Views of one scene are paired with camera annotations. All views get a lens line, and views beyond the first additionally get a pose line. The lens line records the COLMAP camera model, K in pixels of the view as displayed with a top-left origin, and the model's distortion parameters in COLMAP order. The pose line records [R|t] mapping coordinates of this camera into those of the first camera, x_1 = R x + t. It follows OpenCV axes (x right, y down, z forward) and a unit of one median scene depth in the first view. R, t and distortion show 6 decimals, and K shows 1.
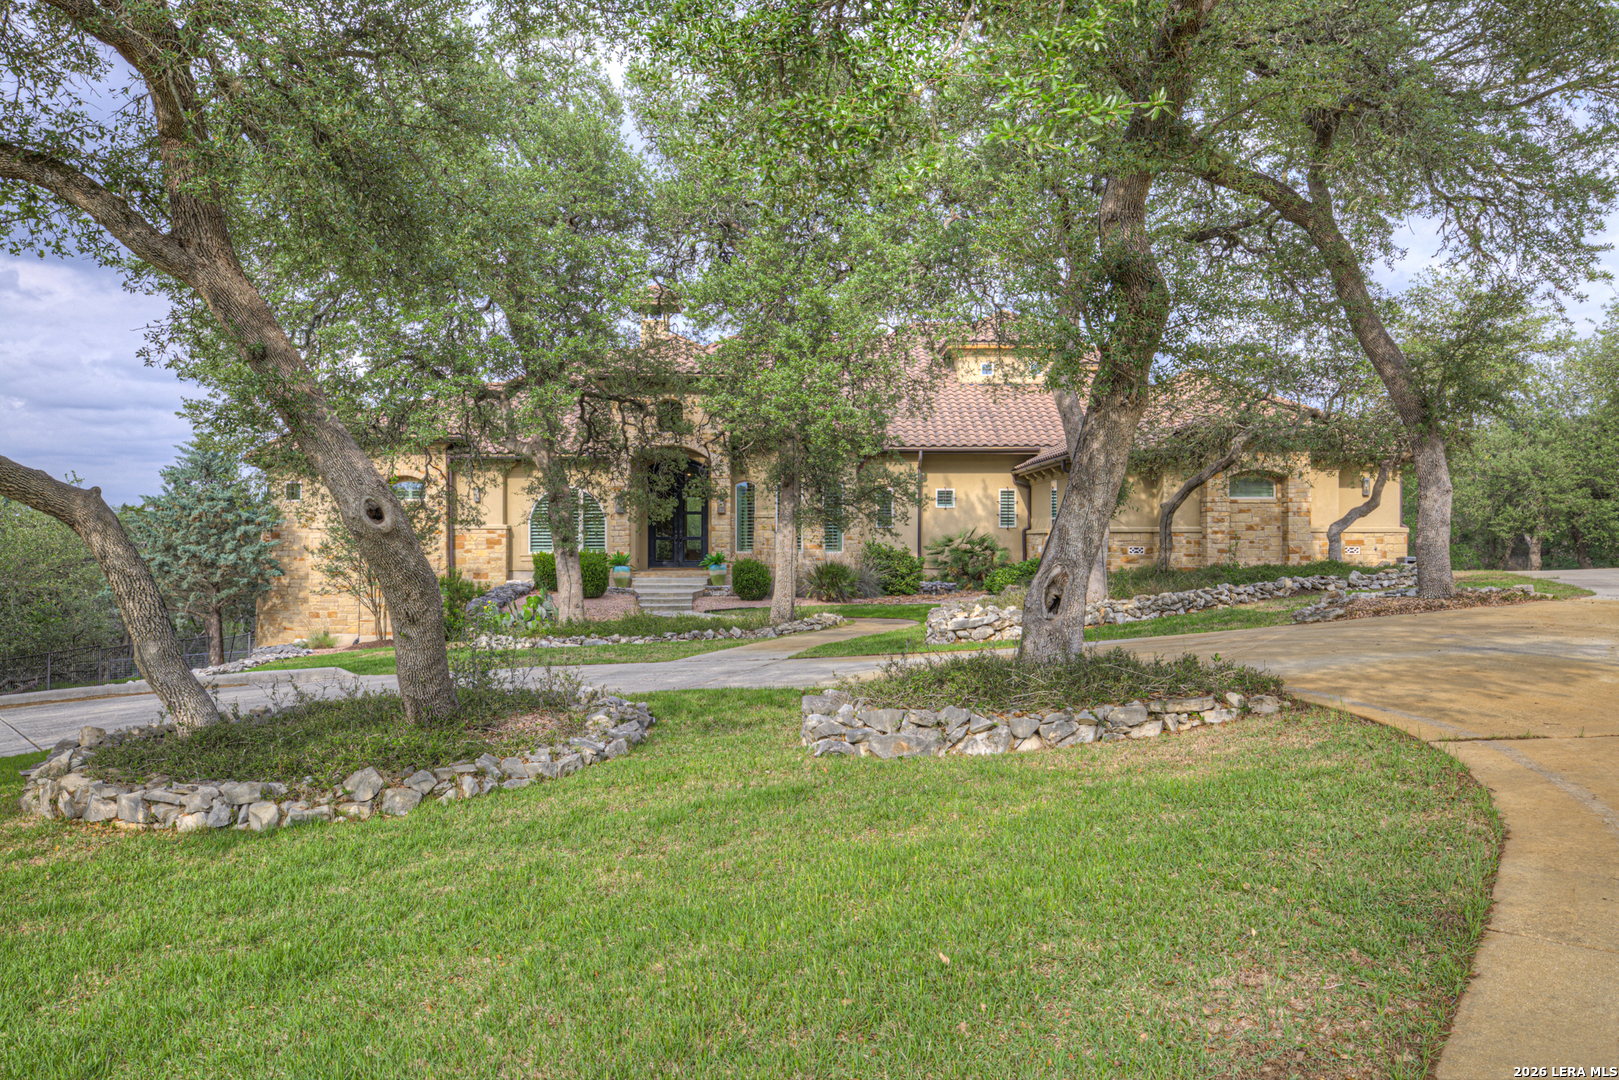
lens RADIAL K [[1290.7, 0, 815.0], [0, 1290.7, 526.1], [0, 0, 1]] dist [0.048354, 0.006973]
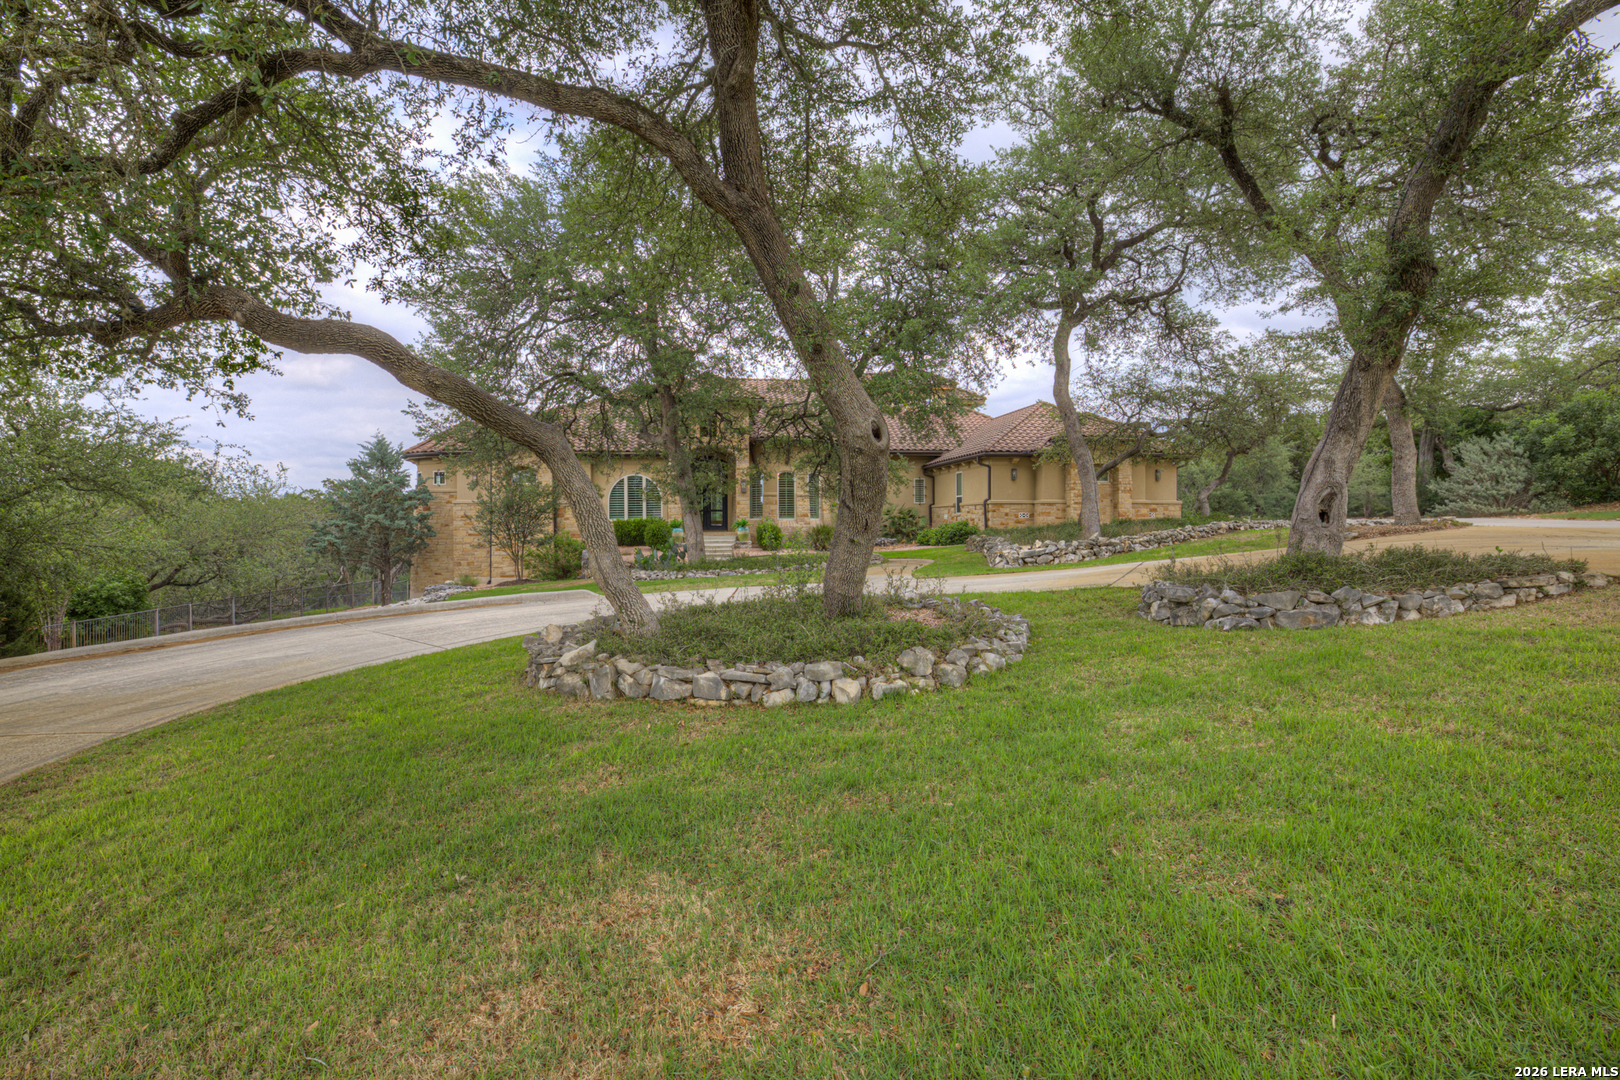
lens RADIAL K [[811.1, 0, 819.9], [0, 811.1, 535.3], [0, 0, 1]] dist [-0.021148, -0.000297]
pose [[0.989505, -0.007062, 0.144327, -0.133657], [0.003279, 0.999645, 0.026434, 0.016370], [-0.144462, -0.025684, 0.989177, 0.074126]]
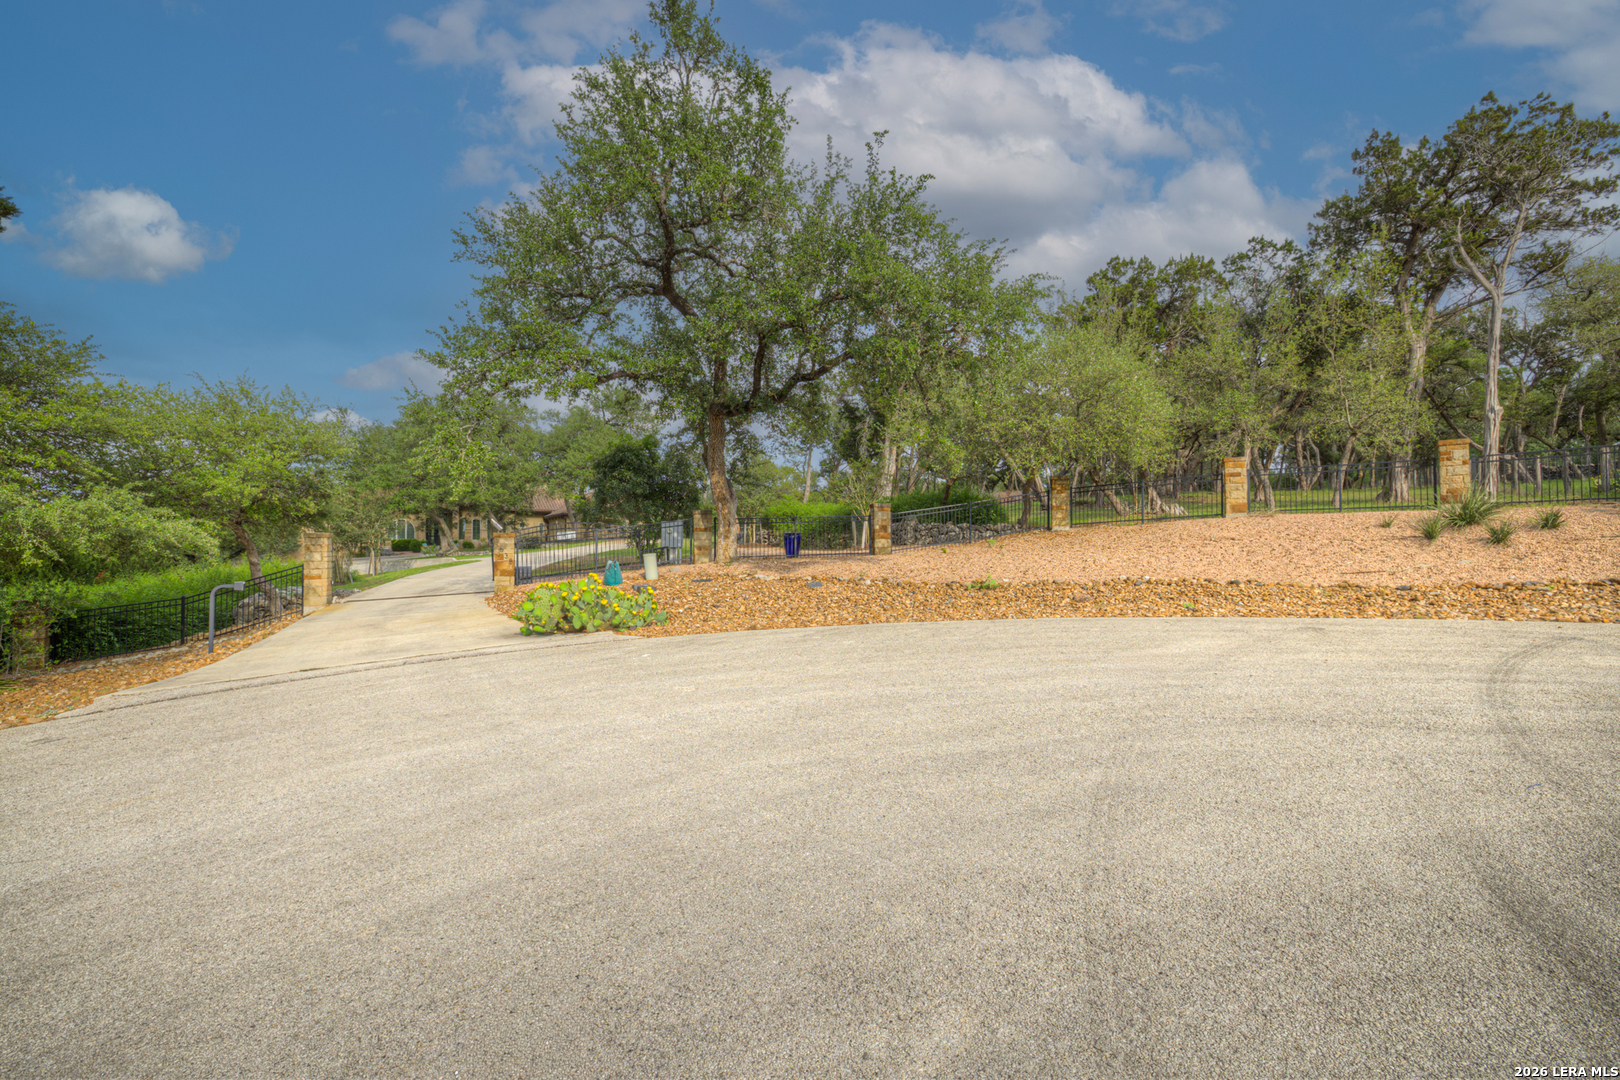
lens RADIAL K [[704.6, 0, 797.6], [0, 704.6, 535.8], [0, 0, 1]] dist [-0.017581, 0.002199]
pose [[0.858483, 0.006277, 0.512804, -0.273838], [0.004059, 0.999811, -0.019033, 0.053695], [-0.512826, 0.018421, 0.858295, -1.152256]]
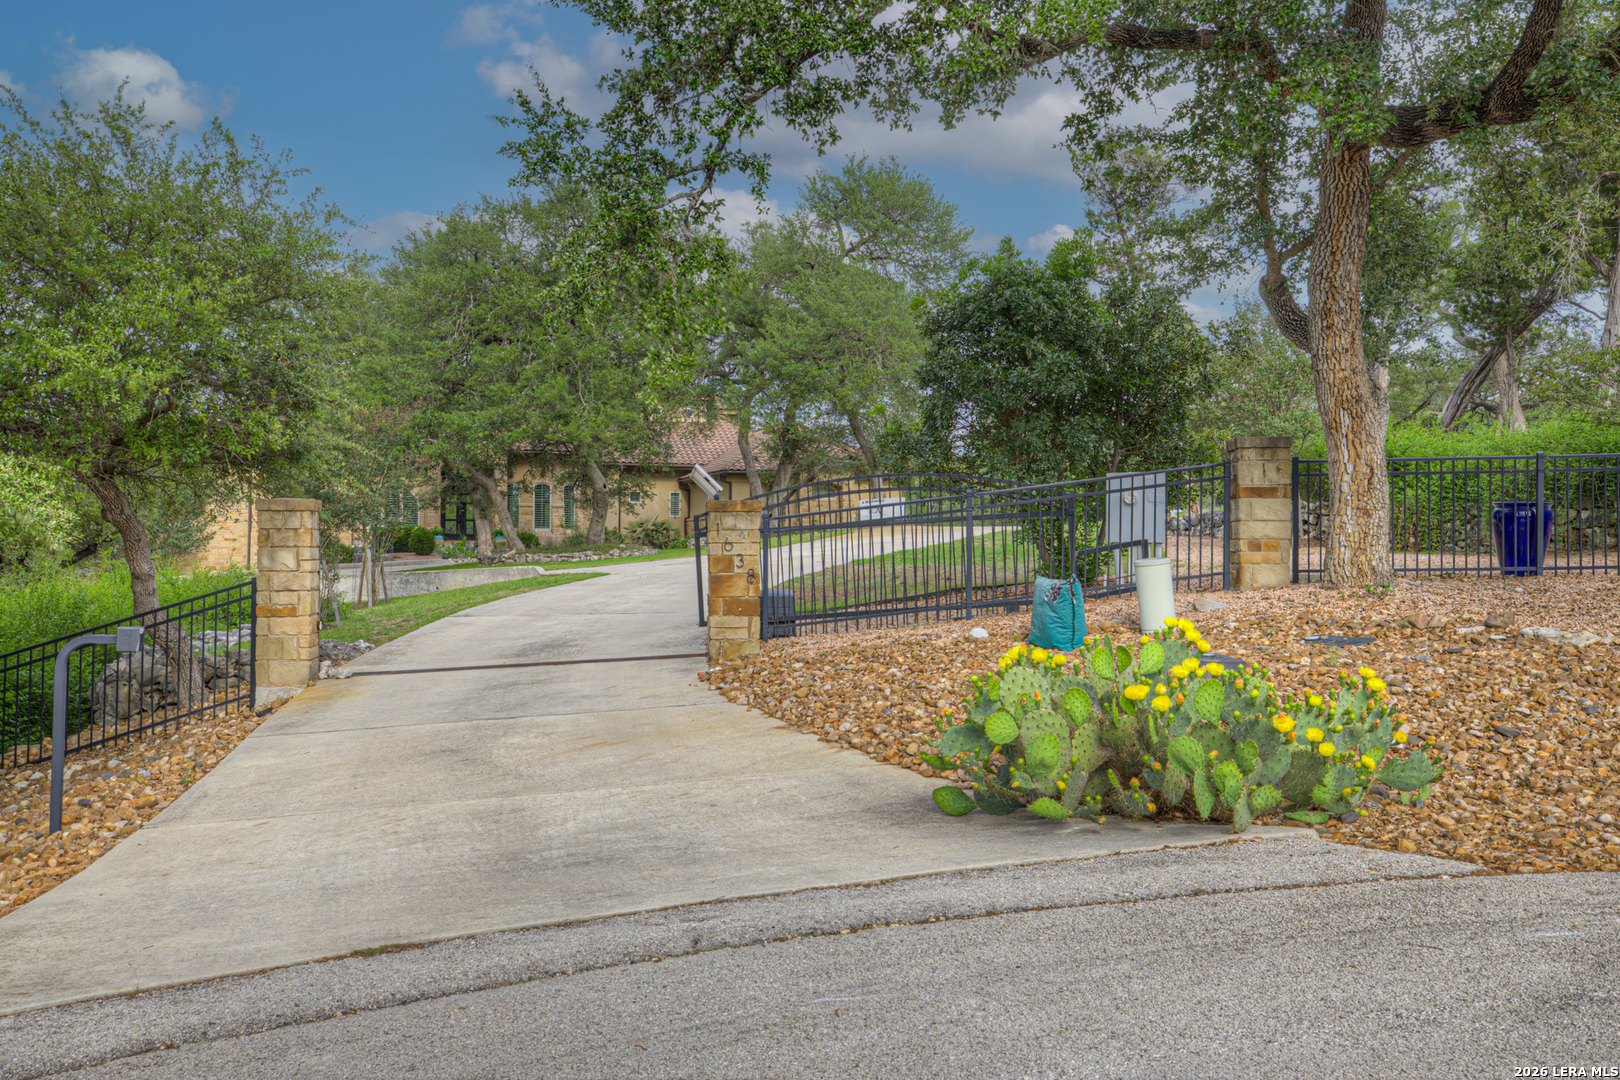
lens RADIAL K [[1524.1, 0, 812.5], [0, 1524.1, 543.1], [0, 0, 1]] dist [0.038124, 0.000000]
pose [[0.951859, 0.006625, 0.306464, -0.310510], [-0.004376, 0.999958, -0.008024, 0.056652], [-0.306504, 0.006297, 0.951849, -0.963702]]
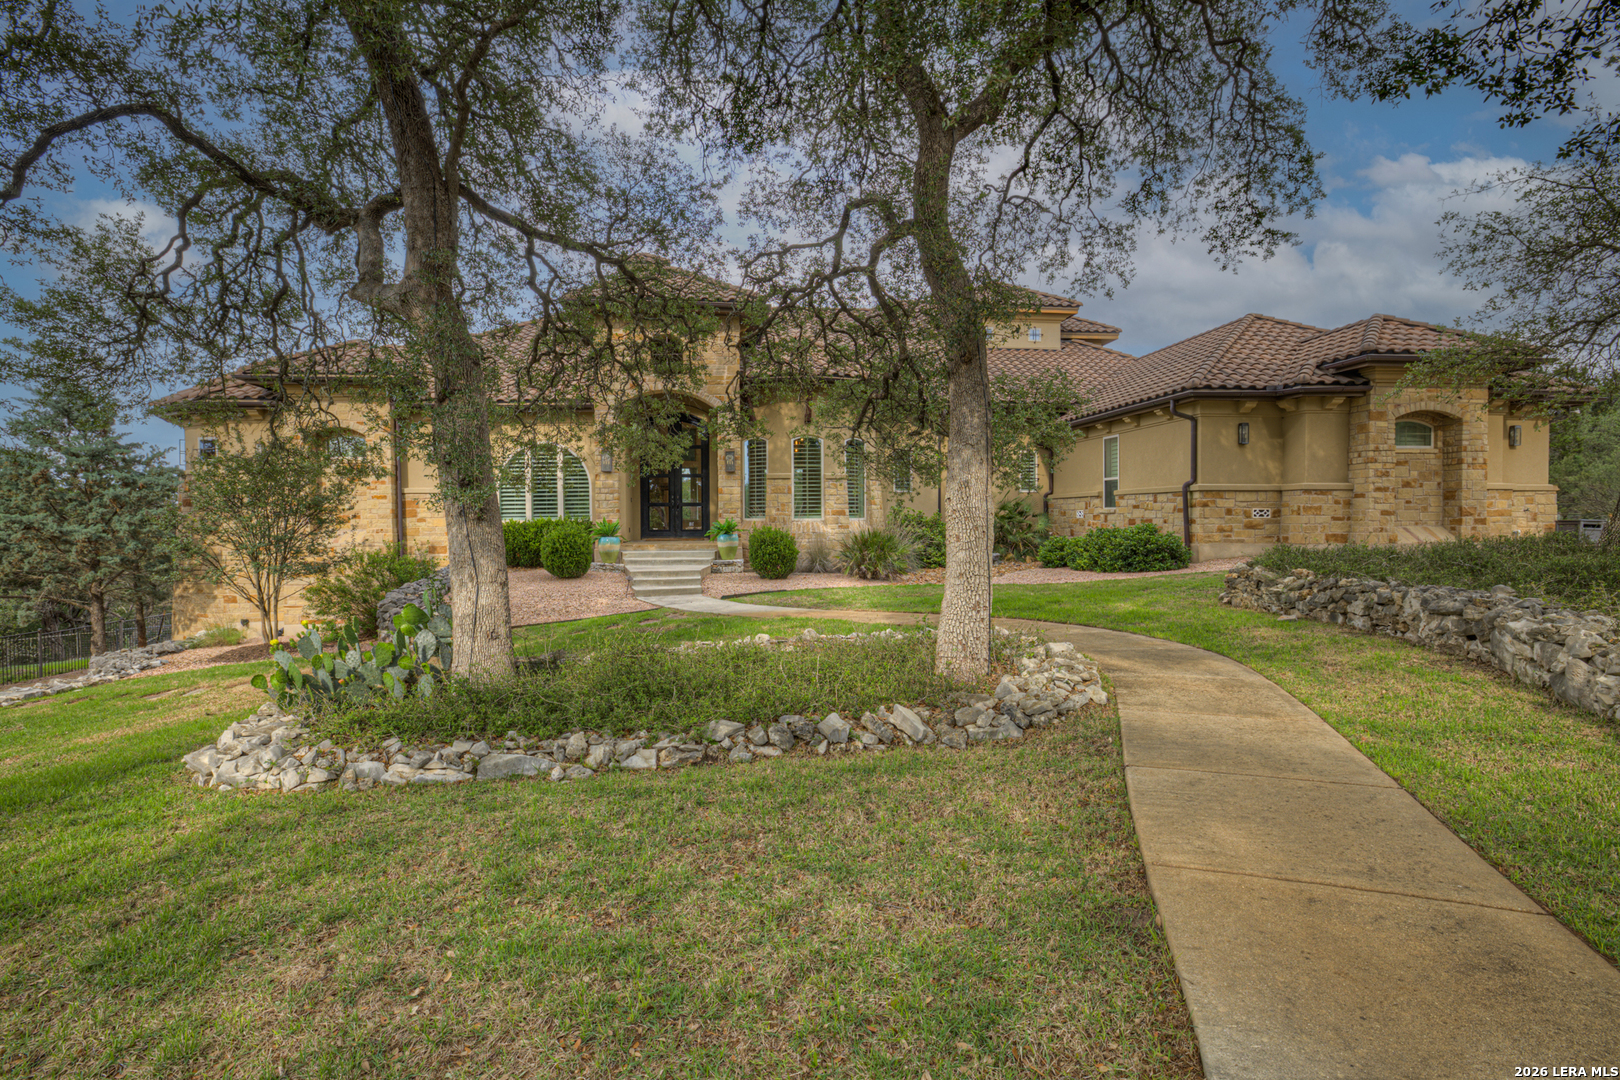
lens RADIAL K [[811.1, 0, 807.9], [0, 811.1, 526.6], [0, 0, 1]] dist [-0.021148, -0.000297]
pose [[0.996521, -0.006586, 0.083082, -0.073558], [0.004647, 0.999713, 0.023505, 0.014152], [-0.083213, -0.023037, 0.996266, 0.524922]]
